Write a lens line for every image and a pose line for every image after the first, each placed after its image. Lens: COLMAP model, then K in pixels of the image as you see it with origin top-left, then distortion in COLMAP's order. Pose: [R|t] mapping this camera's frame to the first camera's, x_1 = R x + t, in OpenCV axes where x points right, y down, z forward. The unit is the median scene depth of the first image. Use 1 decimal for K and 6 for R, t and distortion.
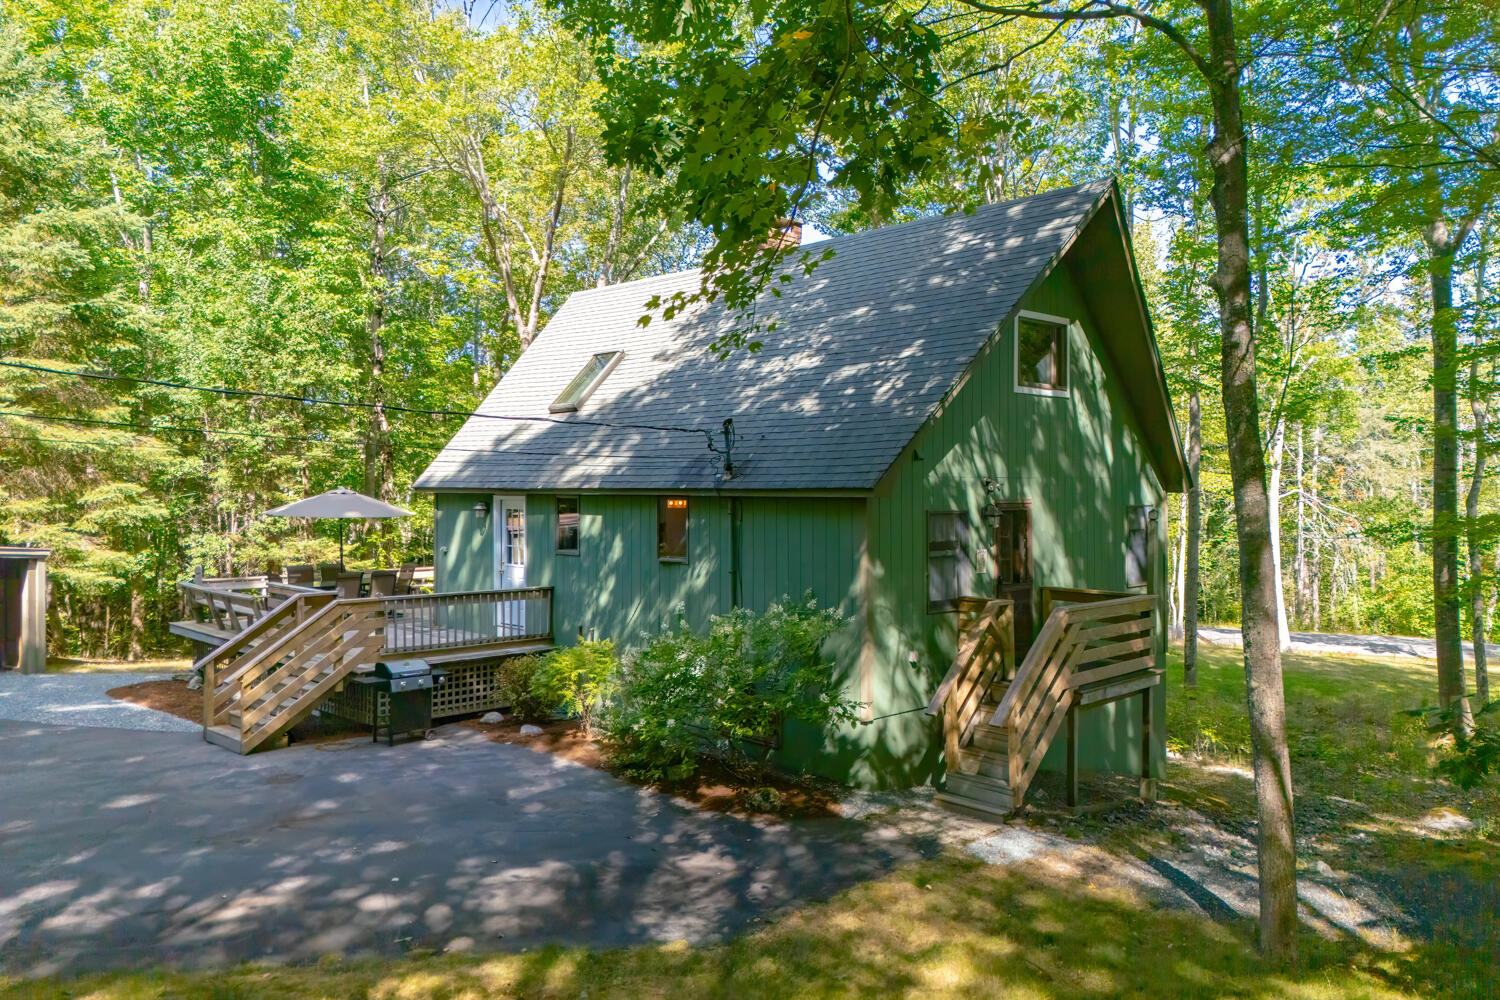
lens RADIAL K [[1134.2, 0, 747.8], [0, 1134.2, 487.9], [0, 0, 1]] dist [0.075835, -0.067237]
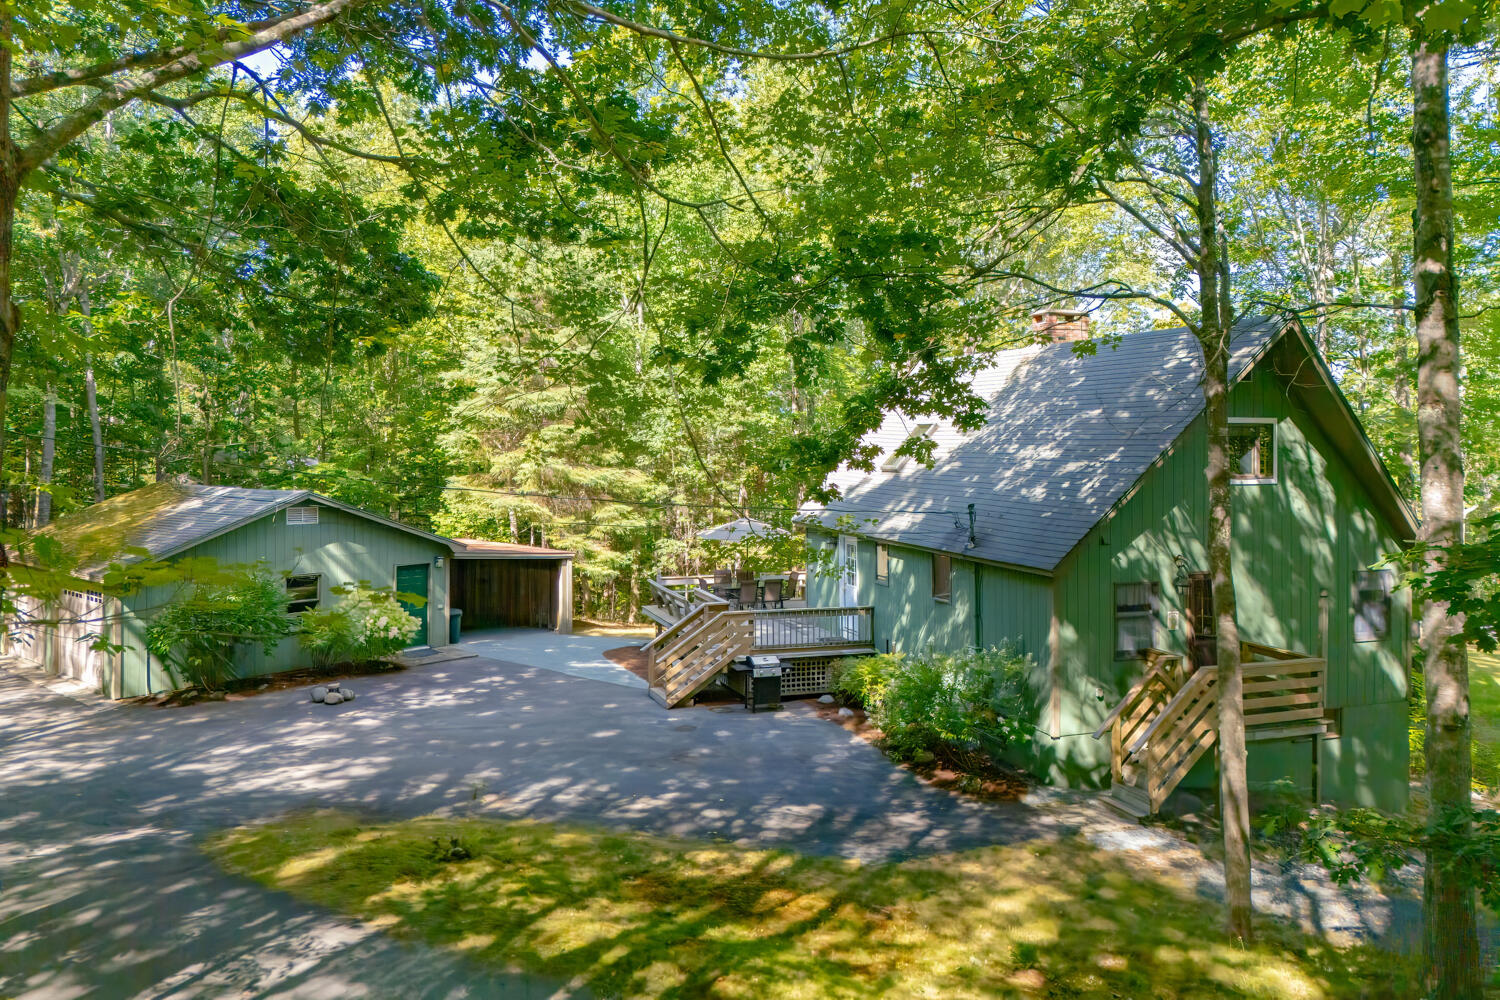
lens RADIAL K [[1134.2, 0, 720.2], [0, 1134.2, 416.6], [0, 0, 1]] dist [0.075835, -0.067237]
pose [[0.904526, -0.007726, -0.426349, 0.298551], [0.000559, 0.999856, -0.016933, -0.144539], [0.426419, 0.015078, 0.904400, -0.392219]]
